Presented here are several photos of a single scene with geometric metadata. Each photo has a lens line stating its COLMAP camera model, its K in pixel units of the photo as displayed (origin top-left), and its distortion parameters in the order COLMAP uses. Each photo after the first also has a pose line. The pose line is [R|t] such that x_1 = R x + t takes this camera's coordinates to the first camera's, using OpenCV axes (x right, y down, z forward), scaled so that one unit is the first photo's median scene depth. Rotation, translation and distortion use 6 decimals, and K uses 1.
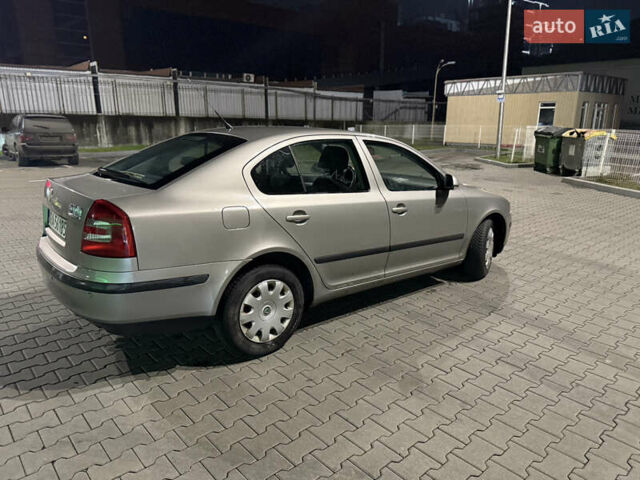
lens RADIAL K [[452.8, 0, 320.0], [0, 452.8, 240.0], [0, 0, 1]] dist [0.003030, -0.006484]
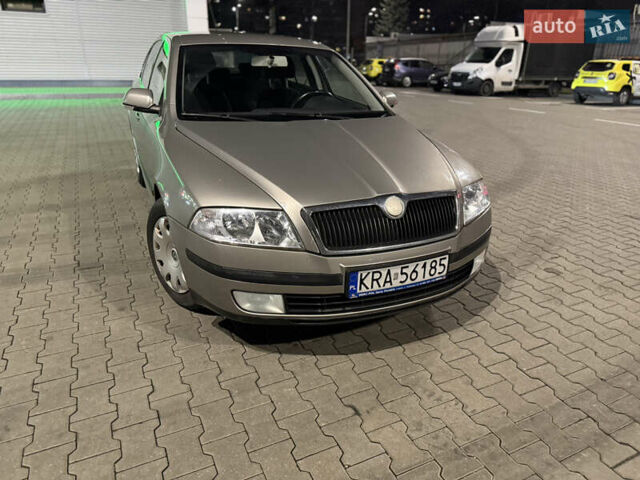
lens RADIAL K [[452.8, 0, 320.0], [0, 452.8, 240.0], [0, 0, 1]] dist [0.003030, -0.006484]
pose [[-0.264421, 0.347549, -0.899606, 0.783537], [-0.270937, 0.868469, 0.415157, -0.259428], [0.925567, 0.353513, -0.135478, 1.205459]]
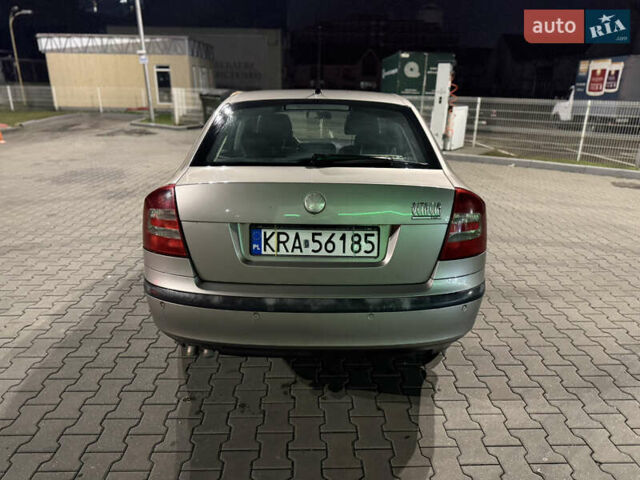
lens RADIAL K [[452.8, 0, 320.0], [0, 452.8, 240.0], [0, 0, 1]] dist [0.003030, -0.006484]
pose [[0.642675, -0.241080, 0.727220, -0.634451], [0.184272, 0.969977, 0.158708, -0.086492], [-0.743648, 0.032009, 0.667804, 0.341009]]
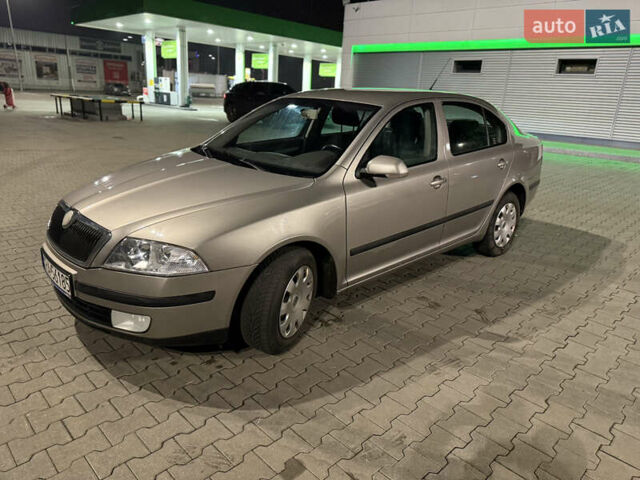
lens RADIAL K [[455.9, 0, 320.0], [0, 455.9, 240.0], [0, 0, 1]] dist [0.003750, -0.005918]
pose [[-0.996946, -0.031299, -0.071549, 0.121772], [-0.064974, 0.840718, 0.537560, -0.410230], [0.043327, 0.540567, -0.840184, 1.669668]]
